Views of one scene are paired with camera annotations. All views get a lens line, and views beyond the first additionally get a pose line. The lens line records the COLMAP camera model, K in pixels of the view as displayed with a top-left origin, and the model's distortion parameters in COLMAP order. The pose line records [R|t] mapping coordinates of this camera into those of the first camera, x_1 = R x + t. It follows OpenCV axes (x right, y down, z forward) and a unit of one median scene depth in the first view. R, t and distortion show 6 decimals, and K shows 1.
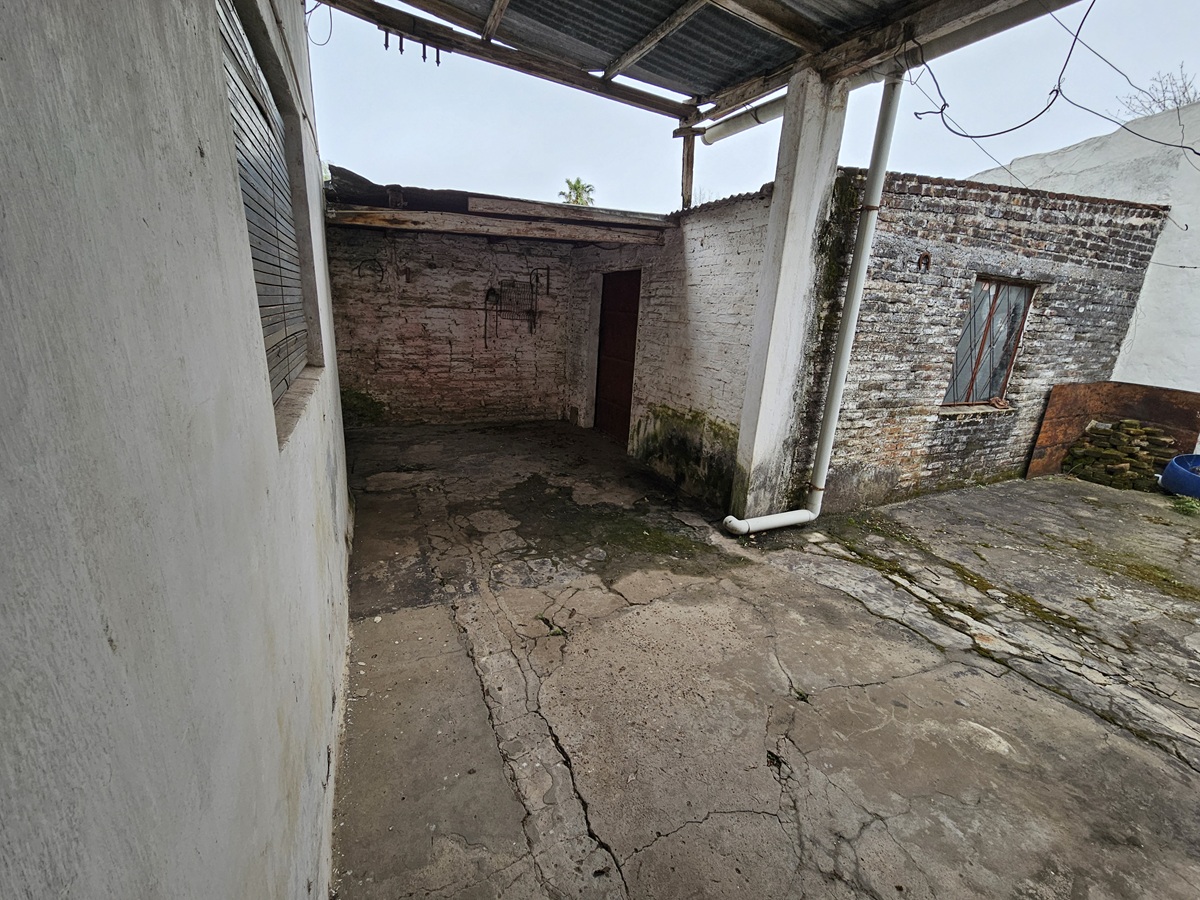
lens RADIAL K [[500.2, 0, 601.3], [0, 500.2, 457.8], [0, 0, 1]] dist [-0.004855, 0.003271]
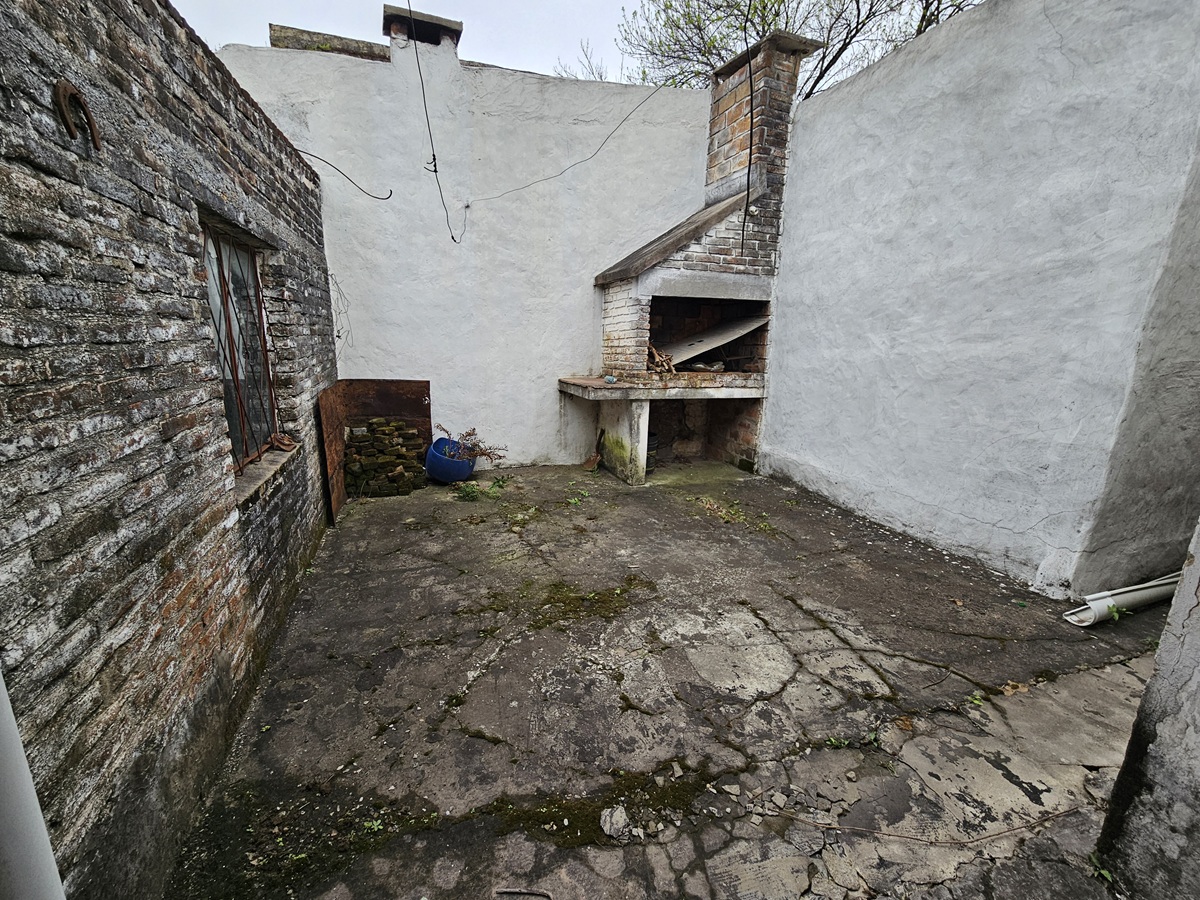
lens RADIAL K [[500.2, 0, 601.3], [0, 500.2, 457.8], [0, 0, 1]] dist [-0.004855, 0.003271]
pose [[0.112317, -0.285537, 0.951763, 0.299836], [0.271549, 0.930185, 0.247018, -0.166661], [-0.955848, 0.230706, 0.182012, 0.625491]]
